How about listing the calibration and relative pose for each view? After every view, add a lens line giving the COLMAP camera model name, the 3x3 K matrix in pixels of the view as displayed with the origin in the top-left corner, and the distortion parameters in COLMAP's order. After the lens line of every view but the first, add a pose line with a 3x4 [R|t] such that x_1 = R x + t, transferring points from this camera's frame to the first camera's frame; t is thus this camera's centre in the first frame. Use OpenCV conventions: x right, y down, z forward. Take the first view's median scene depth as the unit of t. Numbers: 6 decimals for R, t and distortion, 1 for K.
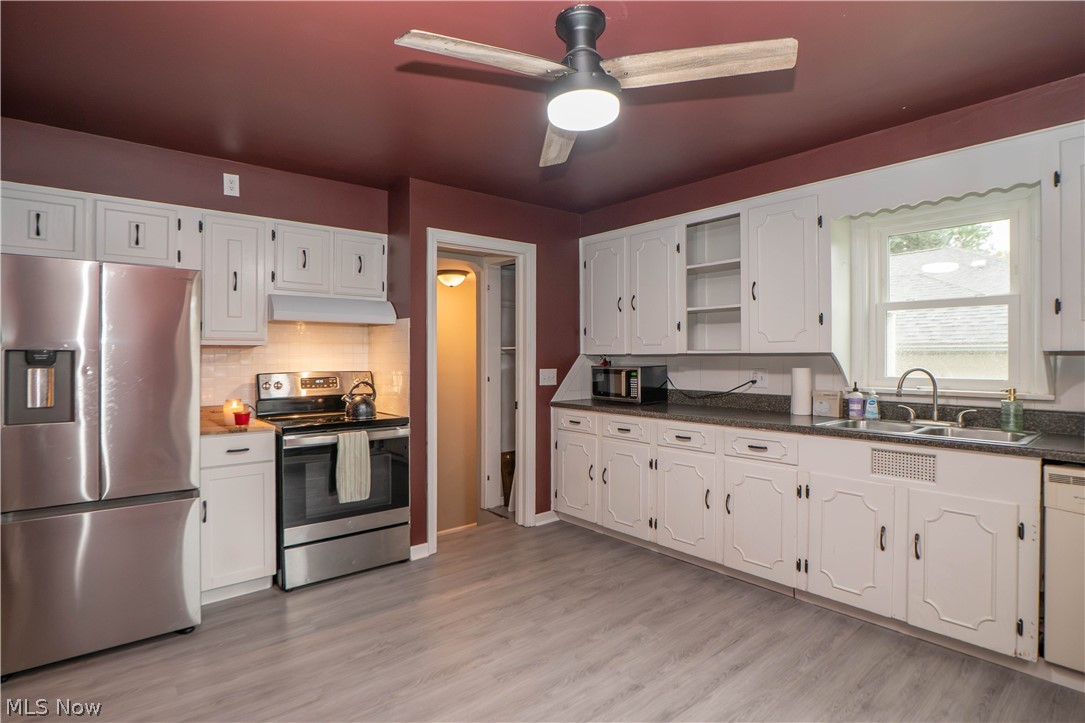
lens RADIAL K [[544.4, 0, 527.0], [0, 544.4, 367.7], [0, 0, 1]] dist [-0.034979, 0.001649]
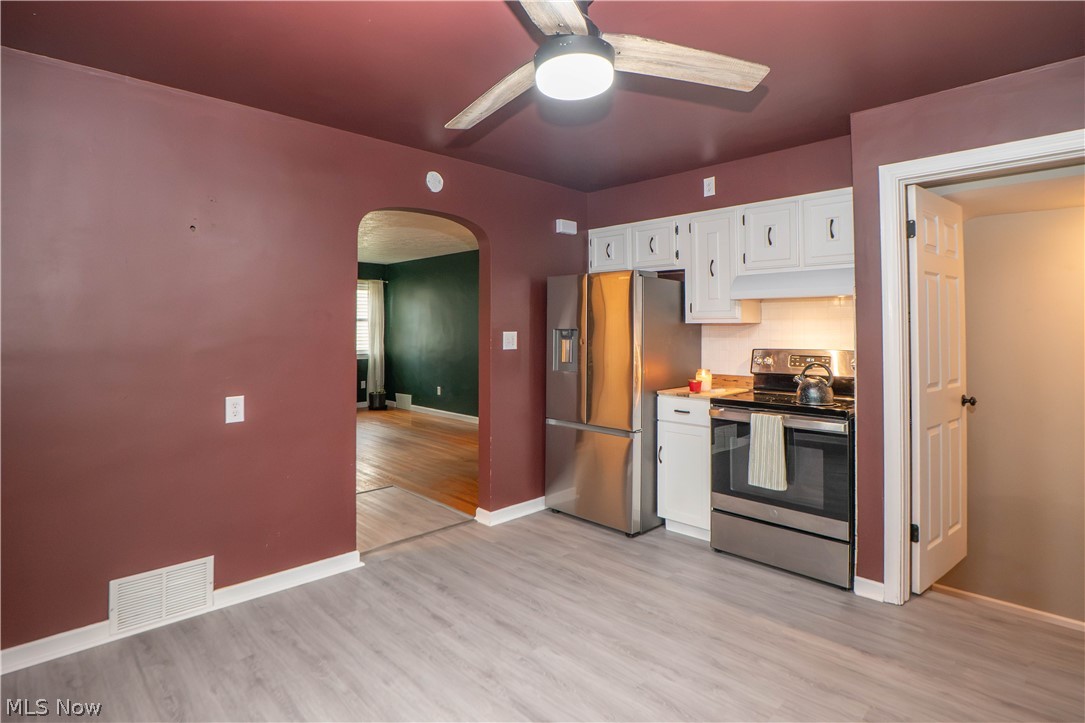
lens RADIAL K [[552.0, 0, 517.1], [0, 552.0, 318.2], [0, 0, 1]] dist [-0.023617, 0.000295]
pose [[0.067135, -0.015089, -0.997630, 0.615906], [-0.018718, 0.999691, -0.016380, -0.025183], [0.997568, 0.019774, 0.066832, 0.503841]]
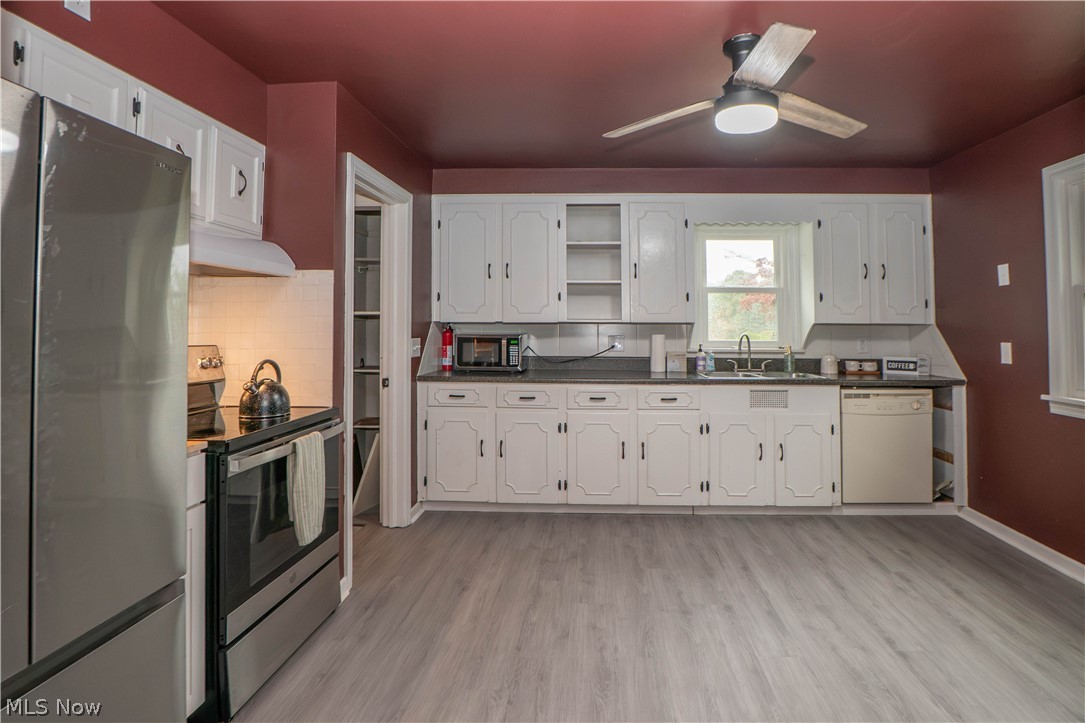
lens RADIAL K [[558.7, 0, 584.1], [0, 558.7, 309.9], [0, 0, 1]] dist [-0.045377, -0.000148]
pose [[0.648563, 0.025962, 0.760718, -0.631980], [0.008051, 0.999128, -0.040962, -0.005349], [-0.761118, 0.032691, 0.647789, 0.299709]]
